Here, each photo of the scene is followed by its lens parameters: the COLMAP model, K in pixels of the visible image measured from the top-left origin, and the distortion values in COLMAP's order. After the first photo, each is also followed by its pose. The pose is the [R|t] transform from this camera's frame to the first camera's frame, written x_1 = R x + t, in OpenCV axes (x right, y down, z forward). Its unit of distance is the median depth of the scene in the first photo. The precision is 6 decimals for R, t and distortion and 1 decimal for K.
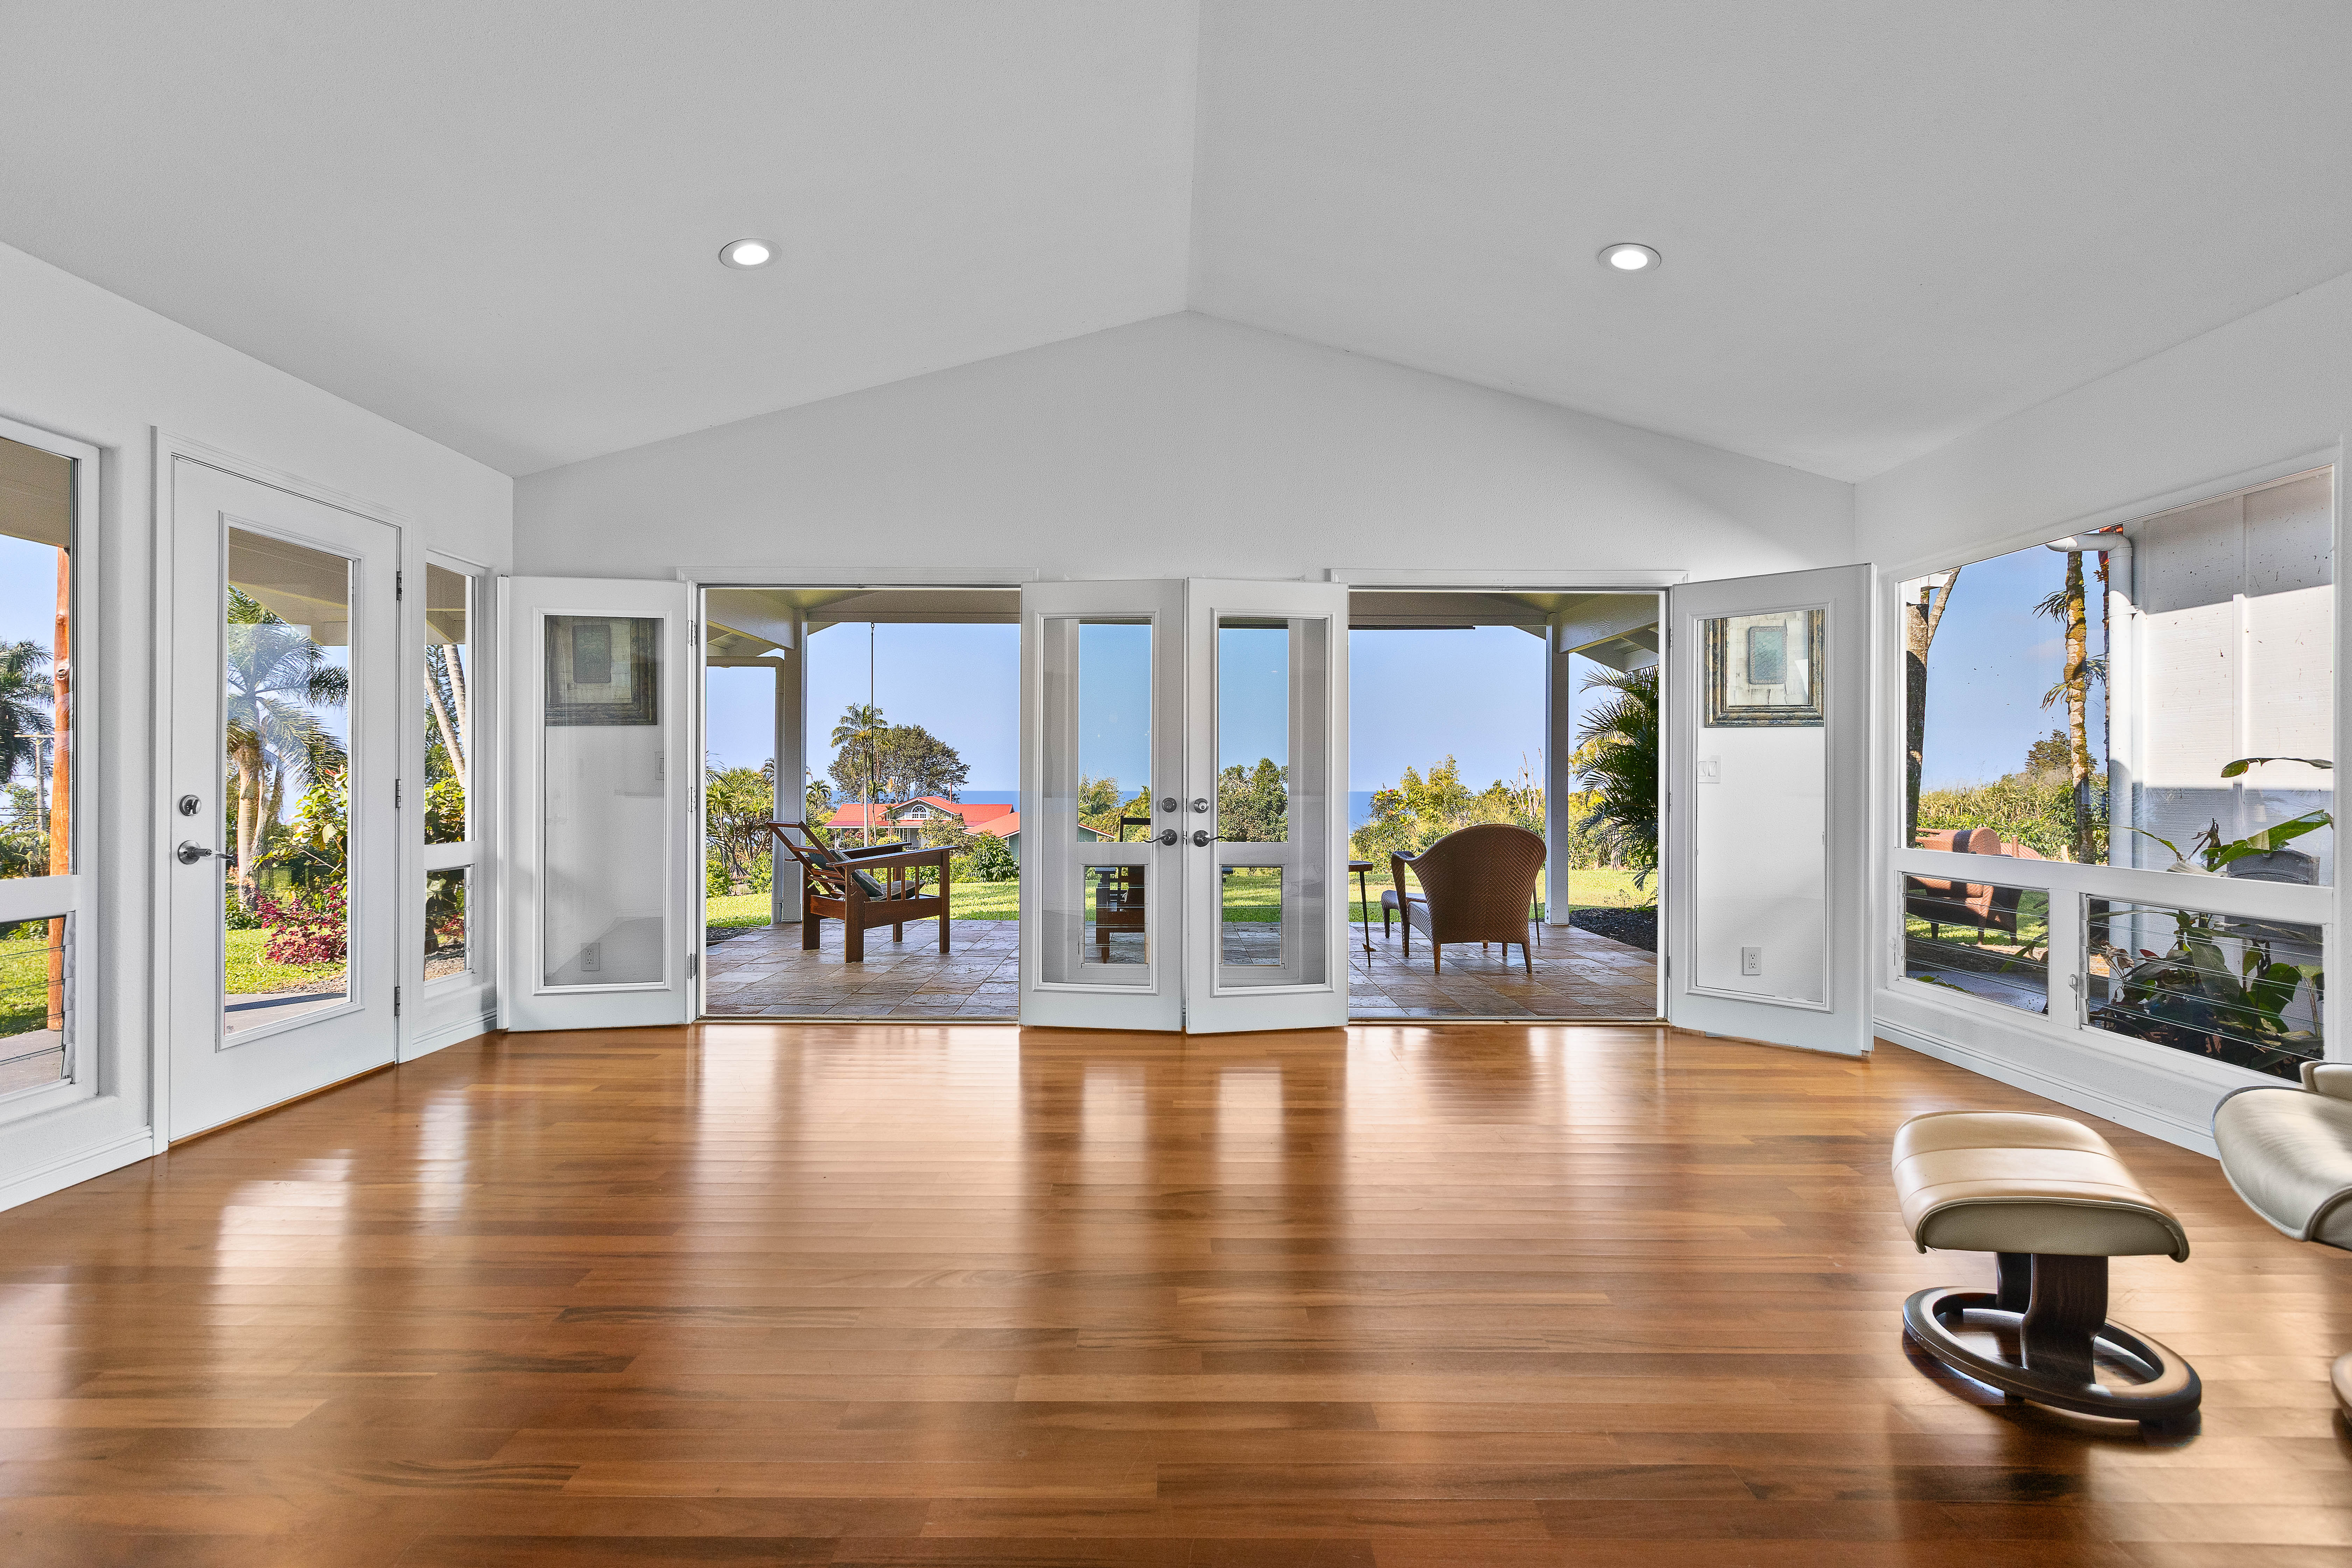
lens RADIAL K [[1052.8, 0, 1176.7], [0, 1052.8, 783.5], [0, 0, 1]] dist [0.002166, 0.000160]
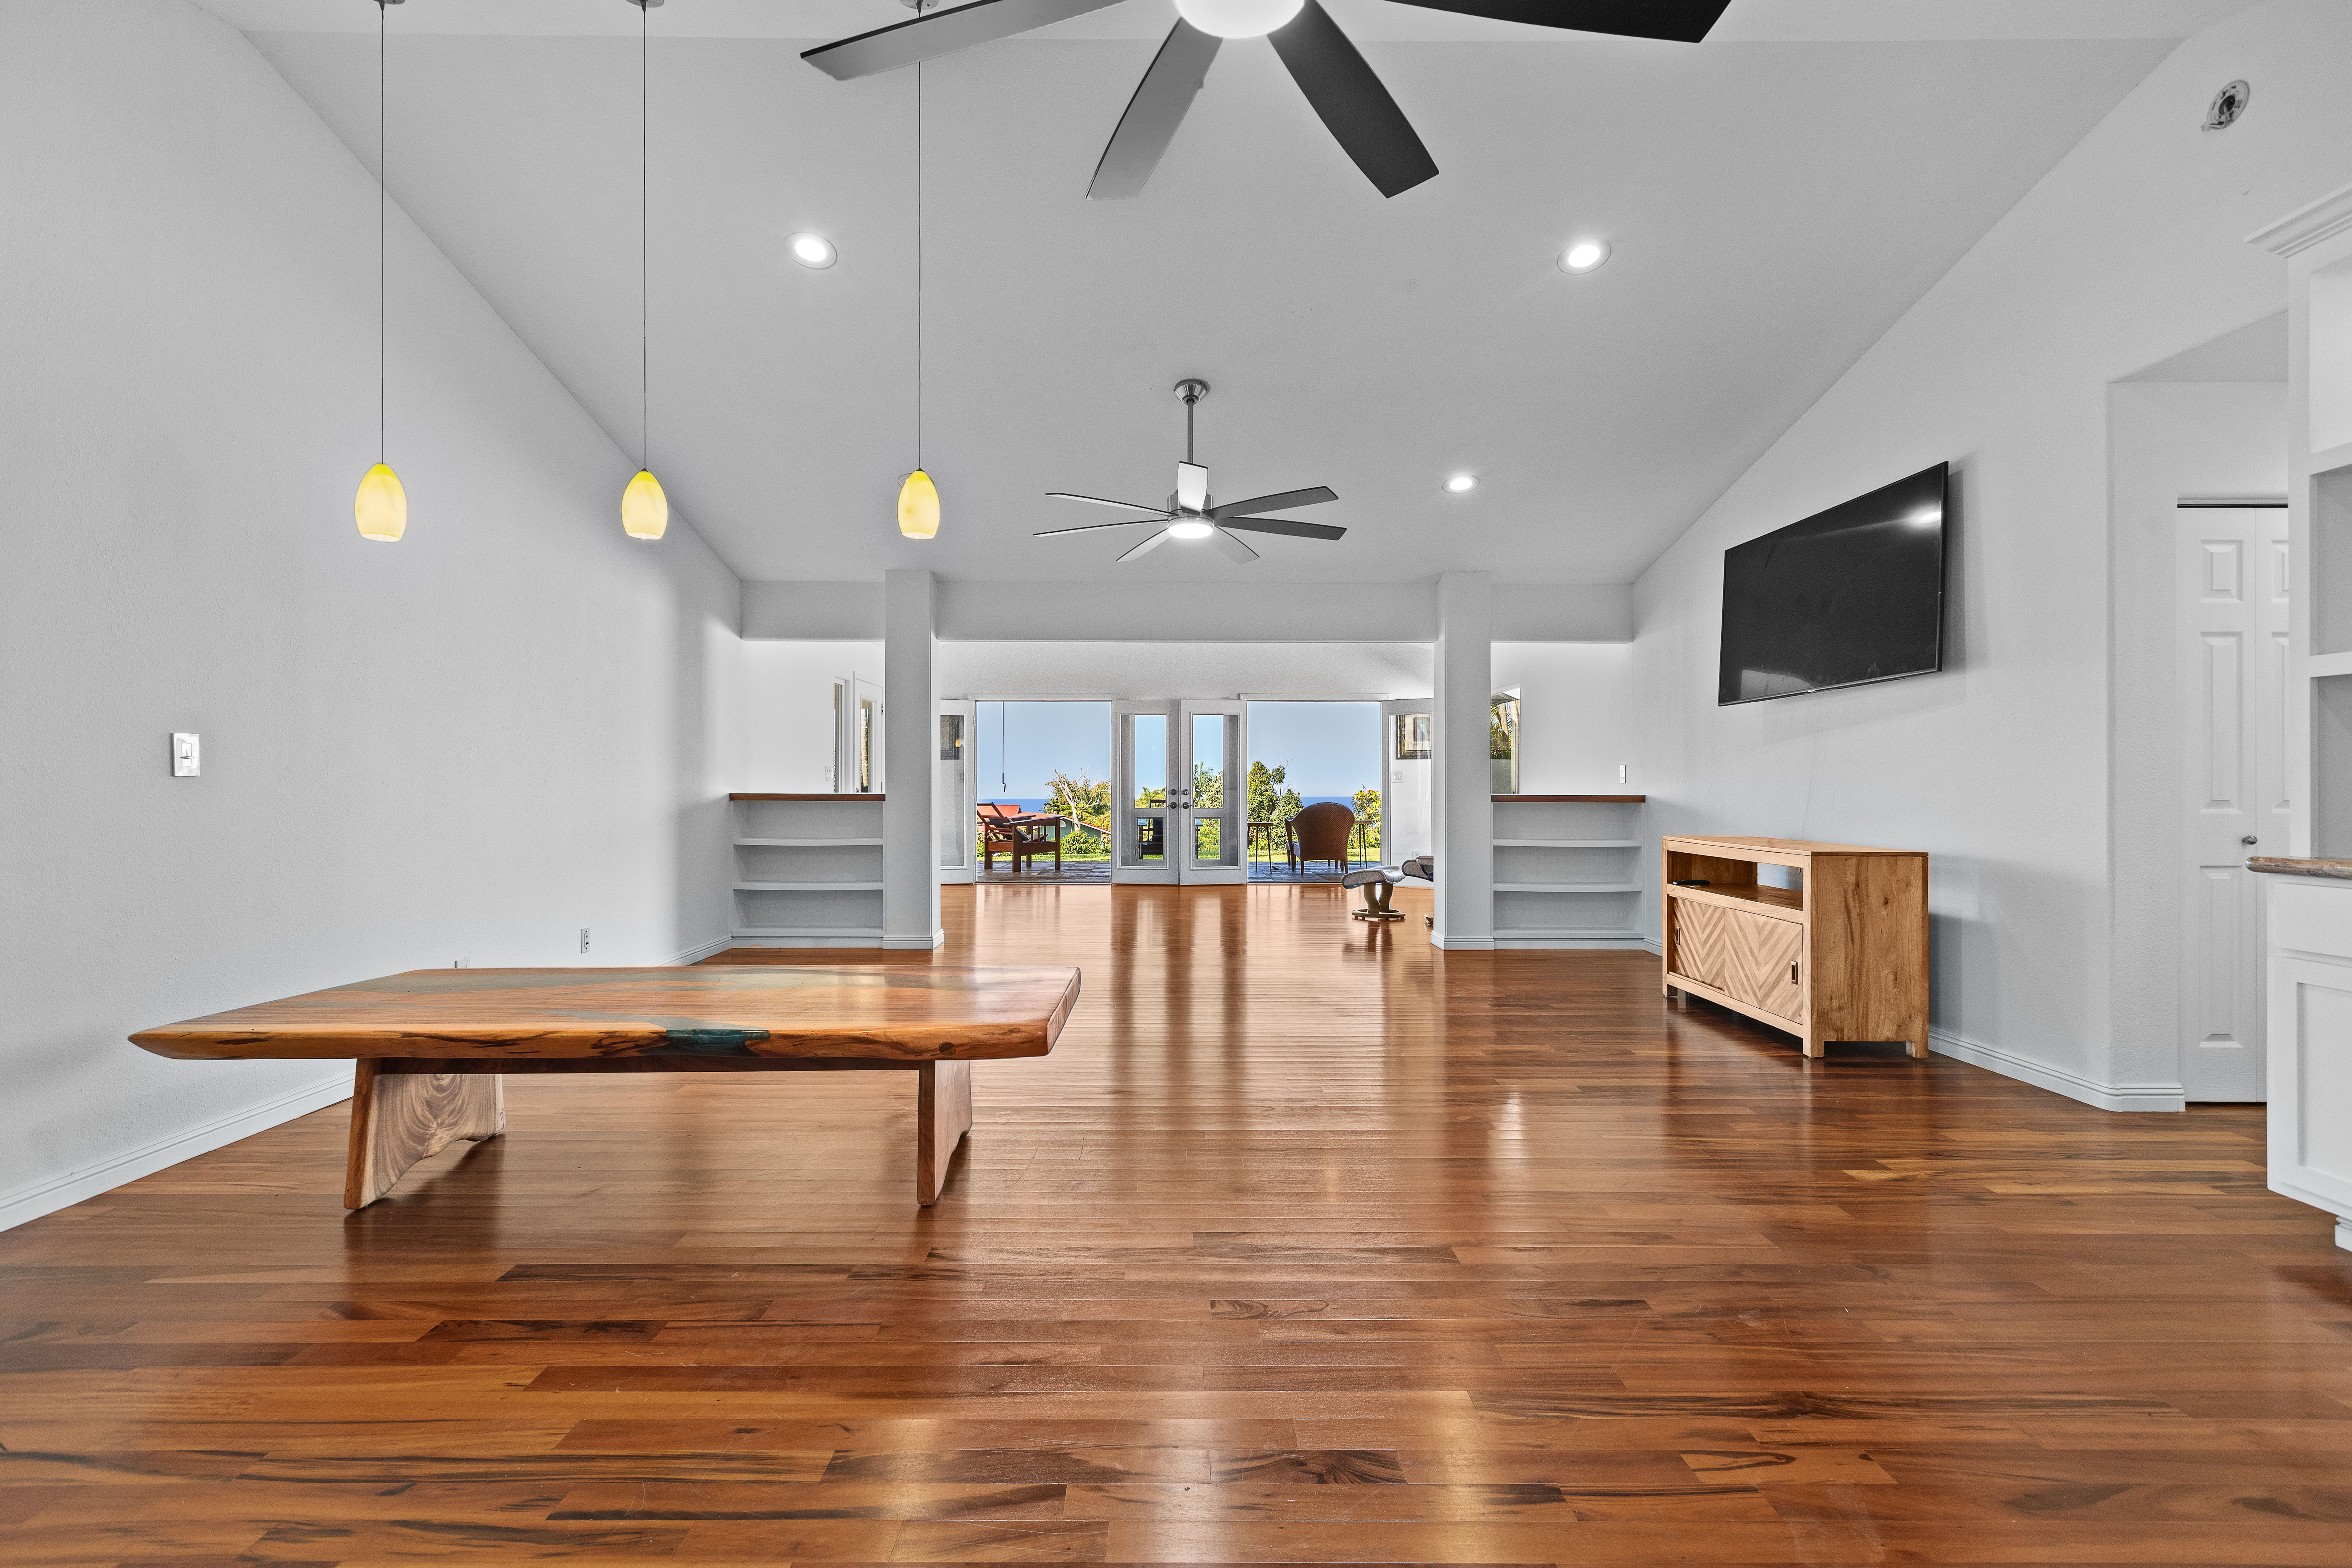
lens RADIAL K [[1052.8, 0, 1173.7], [0, 1052.8, 784.0], [0, 0, 1]] dist [0.002166, 0.000160]
pose [[0.999999, -0.000660, -0.001014, -0.000238], [0.000659, 0.999999, -0.000984, 0.000298], [0.001015, 0.000983, 0.999999, -0.082084]]
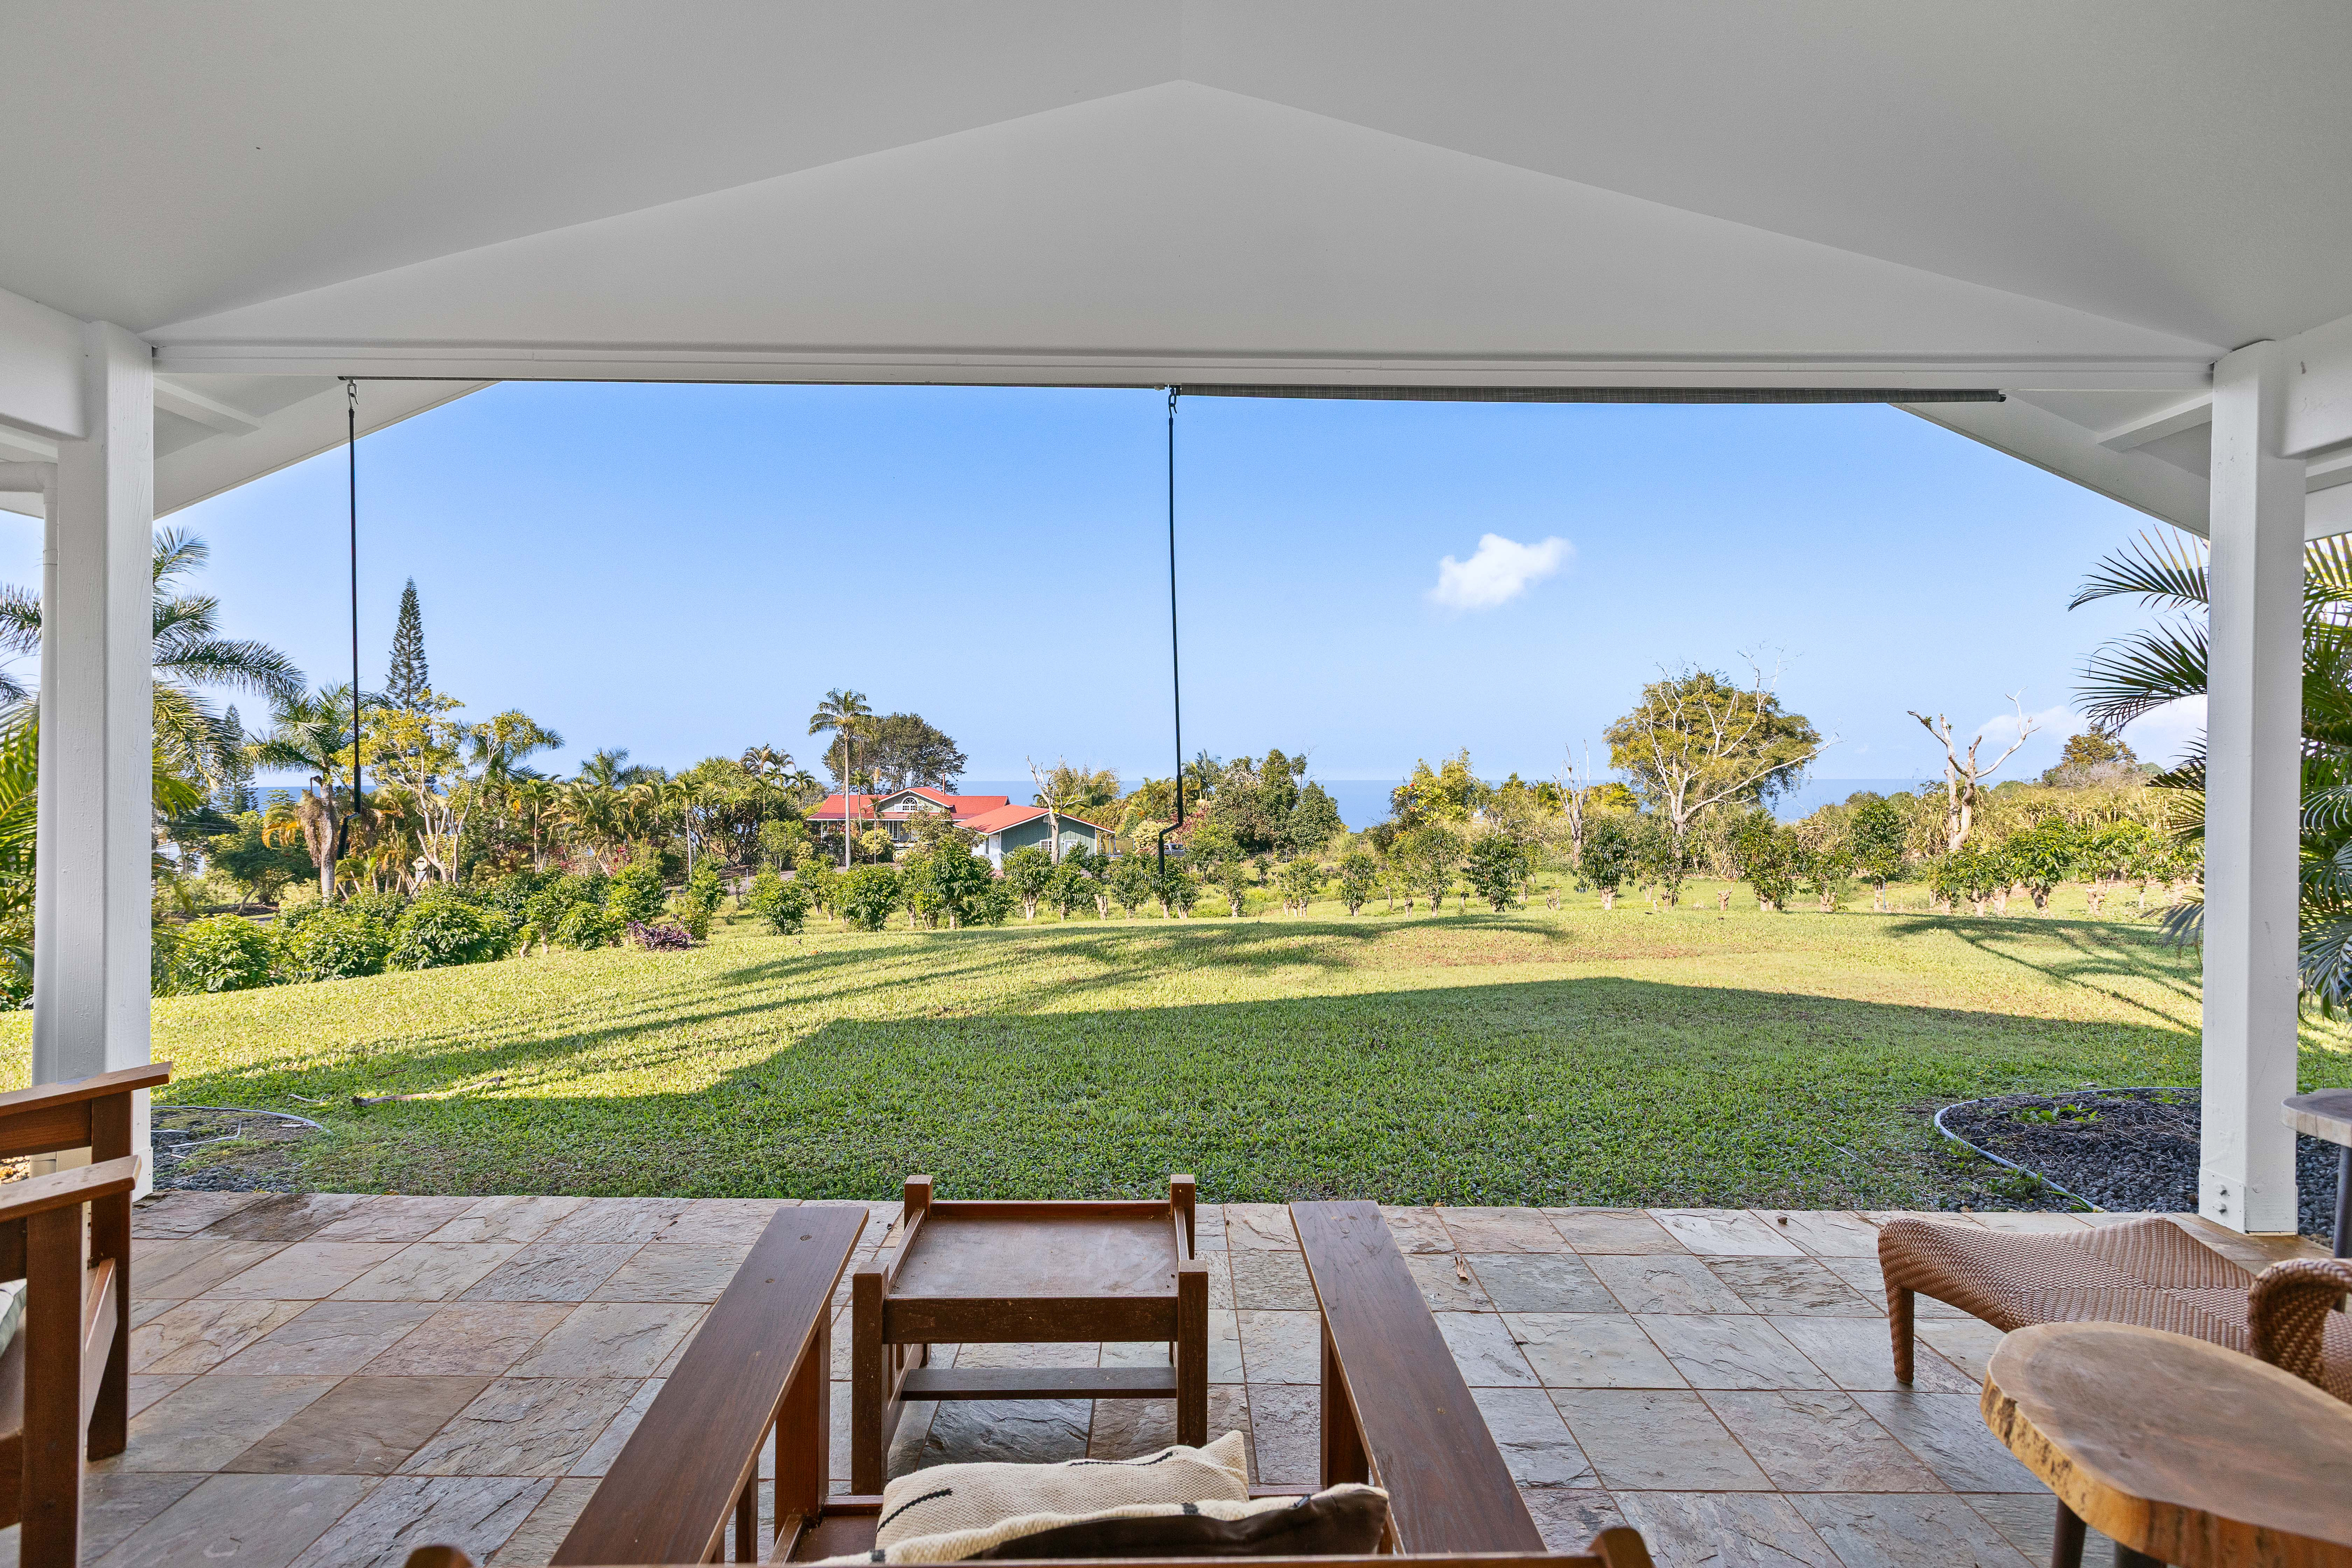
lens RADIAL K [[1052.8, 0, 1177.3], [0, 1052.8, 777.9], [0, 0, 1]] dist [0.002166, 0.000160]
pose [[0.999985, 0.004620, -0.002795, 0.000087], [-0.004609, 0.999982, 0.003932, -0.001891], [0.002813, -0.003919, 0.999988, 0.073114]]
